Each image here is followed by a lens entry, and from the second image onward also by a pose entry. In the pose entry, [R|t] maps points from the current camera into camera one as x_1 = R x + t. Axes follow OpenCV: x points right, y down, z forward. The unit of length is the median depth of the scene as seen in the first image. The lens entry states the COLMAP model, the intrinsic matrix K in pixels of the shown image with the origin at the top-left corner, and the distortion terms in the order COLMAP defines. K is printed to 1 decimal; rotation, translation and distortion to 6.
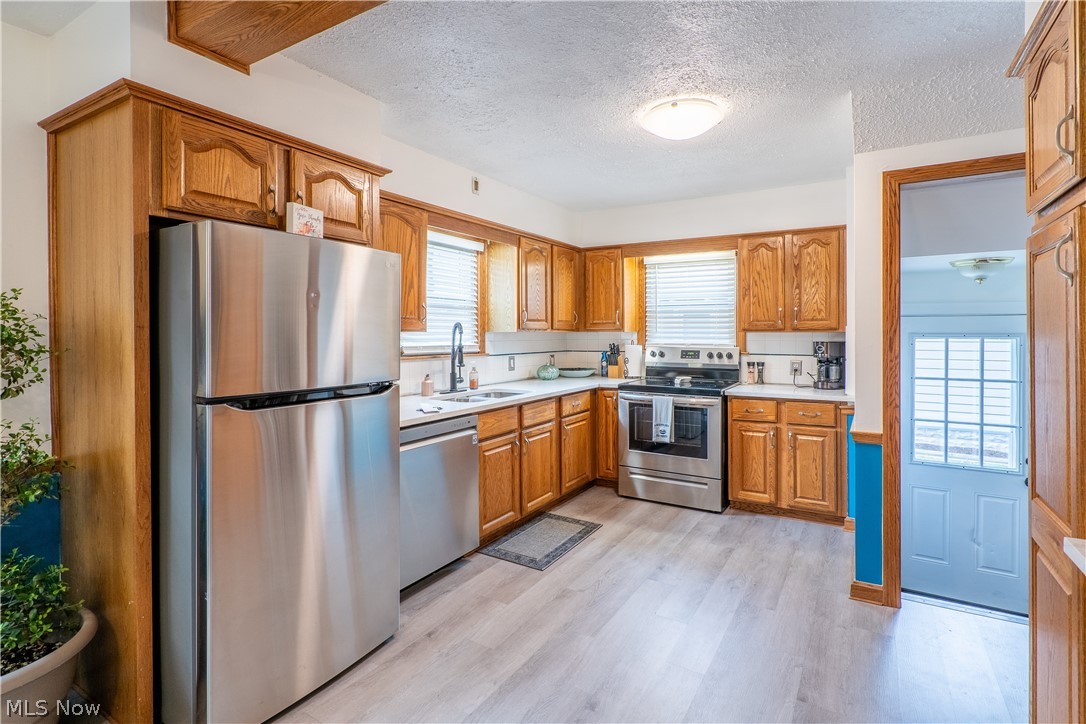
lens RADIAL K [[489.8, 0, 526.3], [0, 489.8, 337.5], [0, 0, 1]] dist [0.001902, 0.000411]
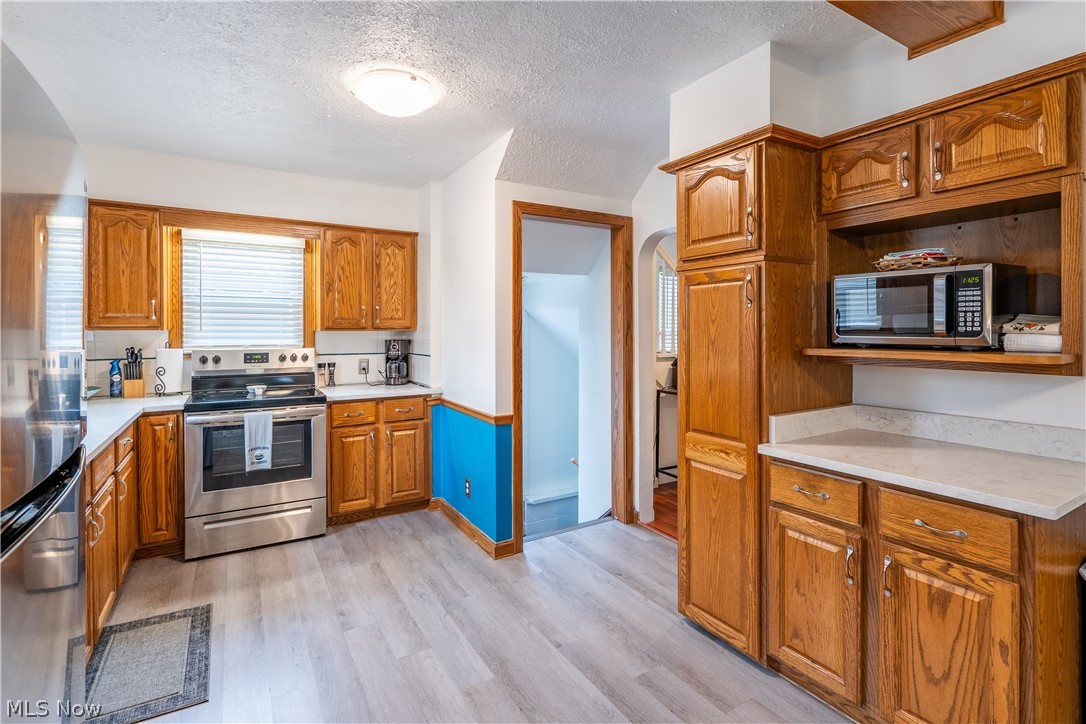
lens RADIAL K [[549.7, 0, 498.3], [0, 549.7, 332.6], [0, 0, 1]] dist [0.000681, 0.000437]
pose [[0.486978, -0.004391, 0.873403, -0.316309], [0.009688, 0.999953, -0.000375, -0.004302], [-0.873360, 0.008644, 0.486998, 0.235703]]
